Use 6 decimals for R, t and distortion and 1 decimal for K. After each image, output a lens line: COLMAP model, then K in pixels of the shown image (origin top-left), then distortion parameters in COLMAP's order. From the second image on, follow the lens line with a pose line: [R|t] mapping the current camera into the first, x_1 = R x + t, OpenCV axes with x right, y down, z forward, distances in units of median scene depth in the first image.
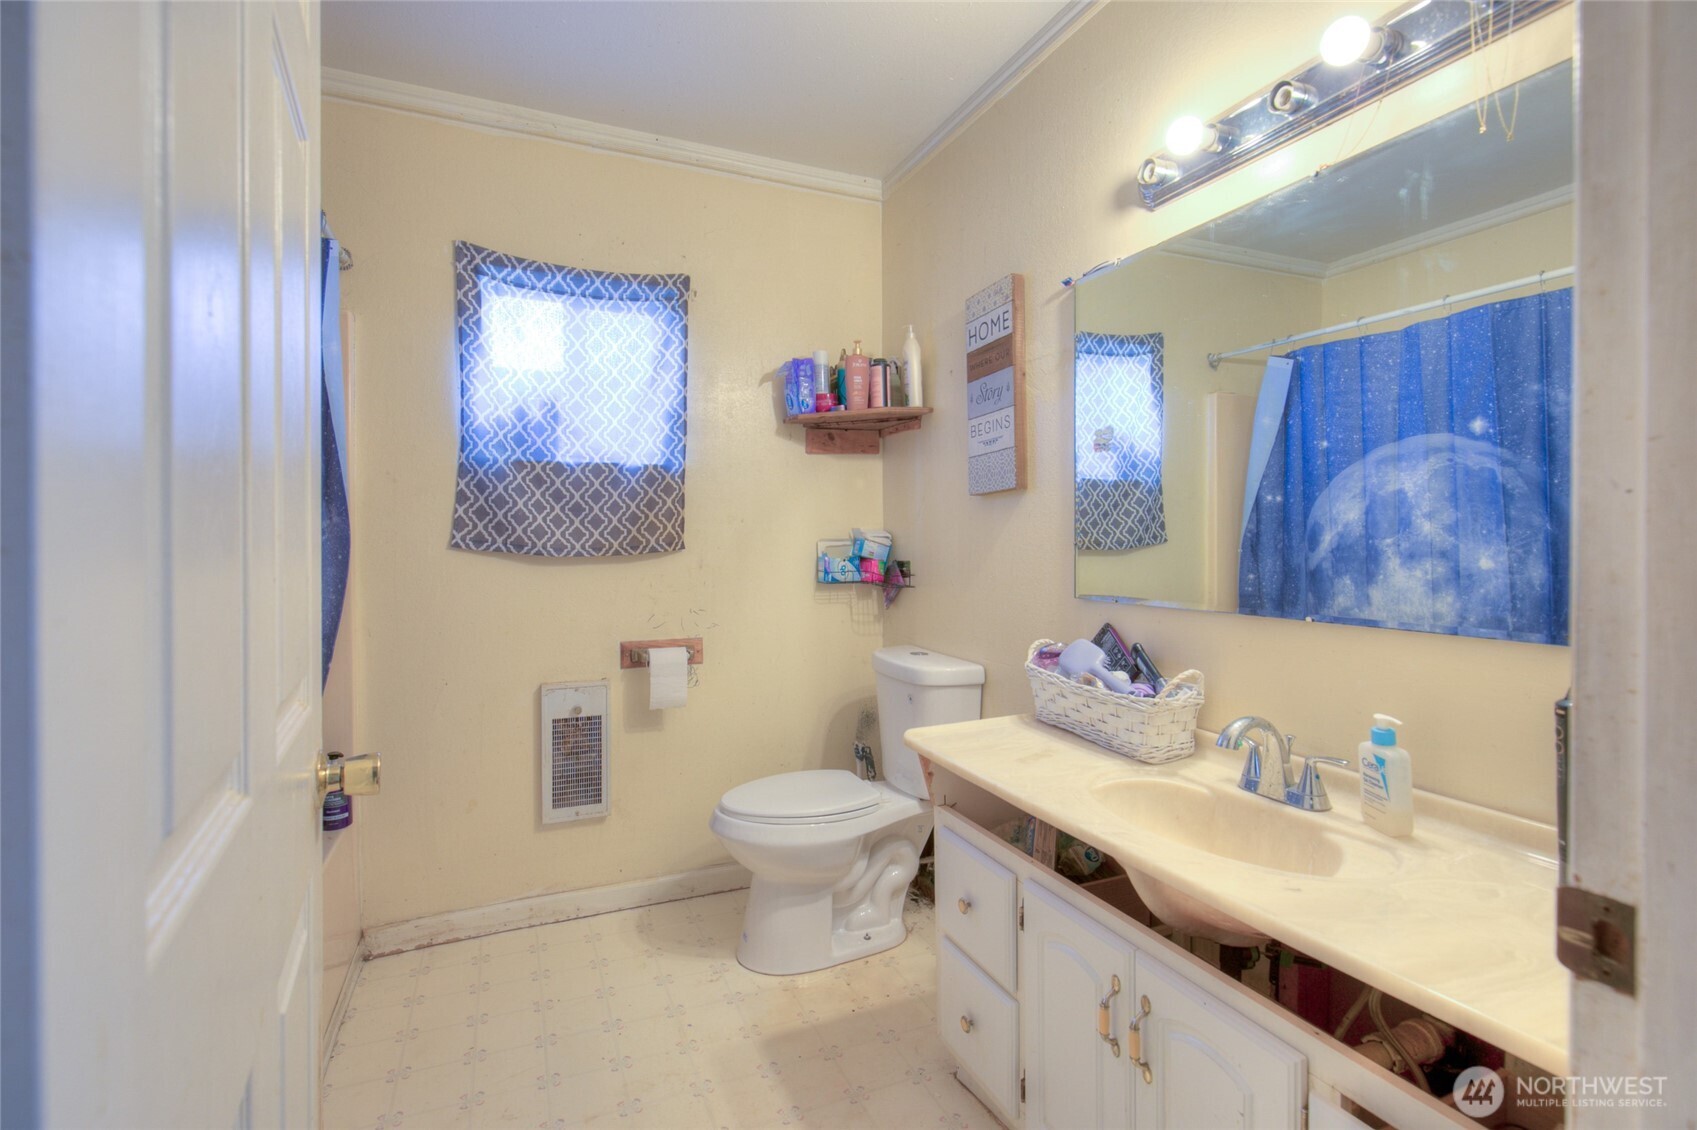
lens RADIAL K [[786.1, 0, 830.1], [0, 786.1, 555.3], [0, 0, 1]] dist [0.001136, -0.000026]
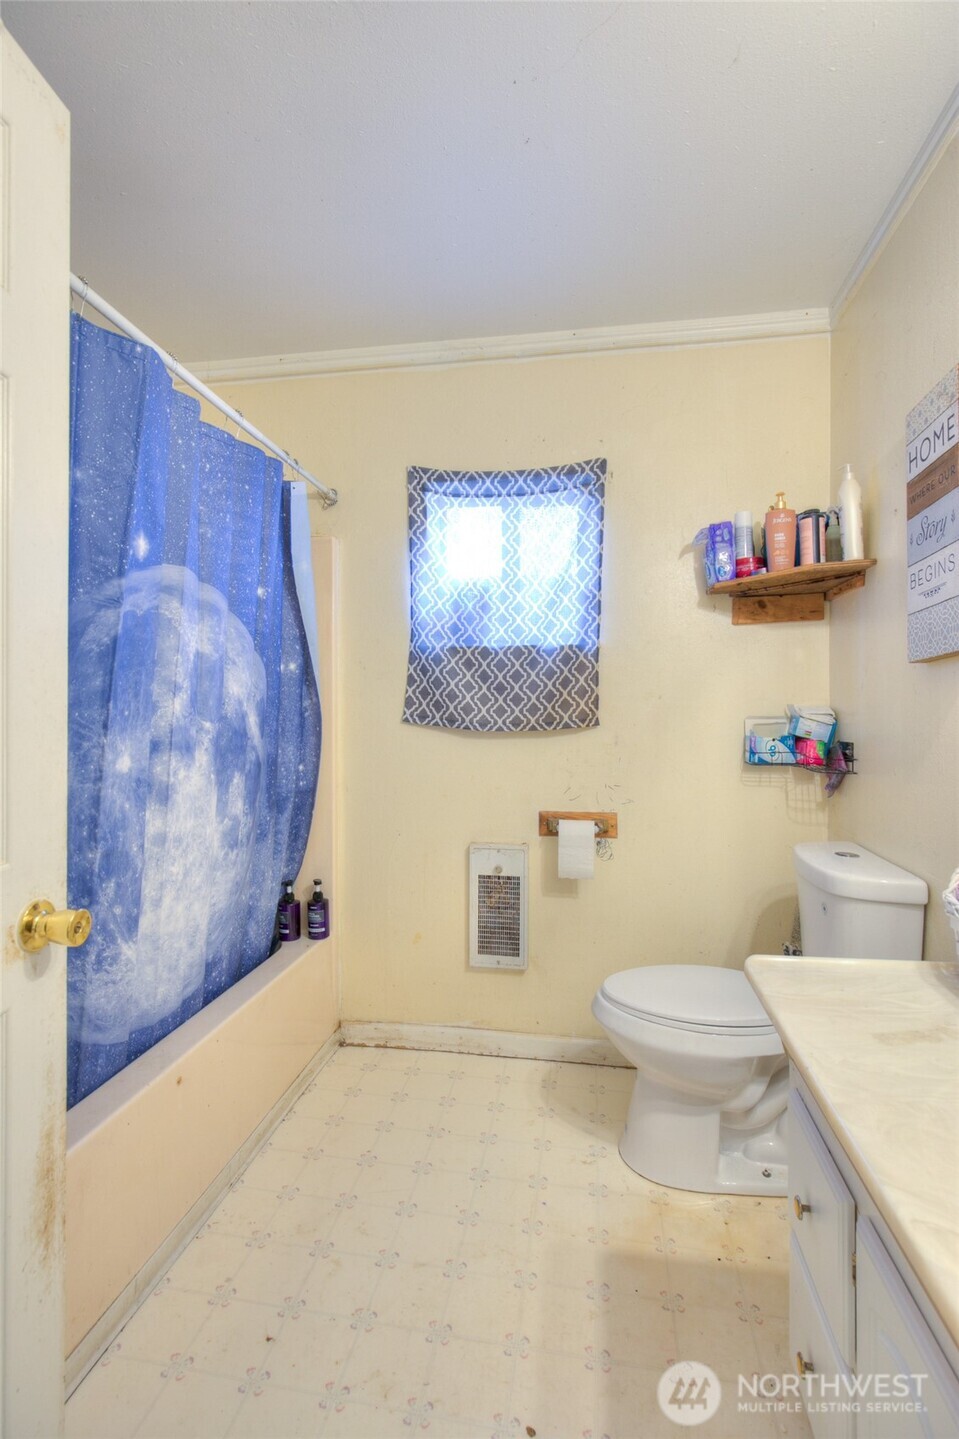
lens RADIAL K [[666.6, 0, 502.6], [0, 666.6, 722.0], [0, 0, 1]] dist [0.001136, -0.000026]
pose [[0.842103, 0.010907, -0.539206, 0.189601], [-0.013641, 0.999906, -0.001077, -0.010276], [0.539143, 0.008262, 0.842173, 0.210141]]
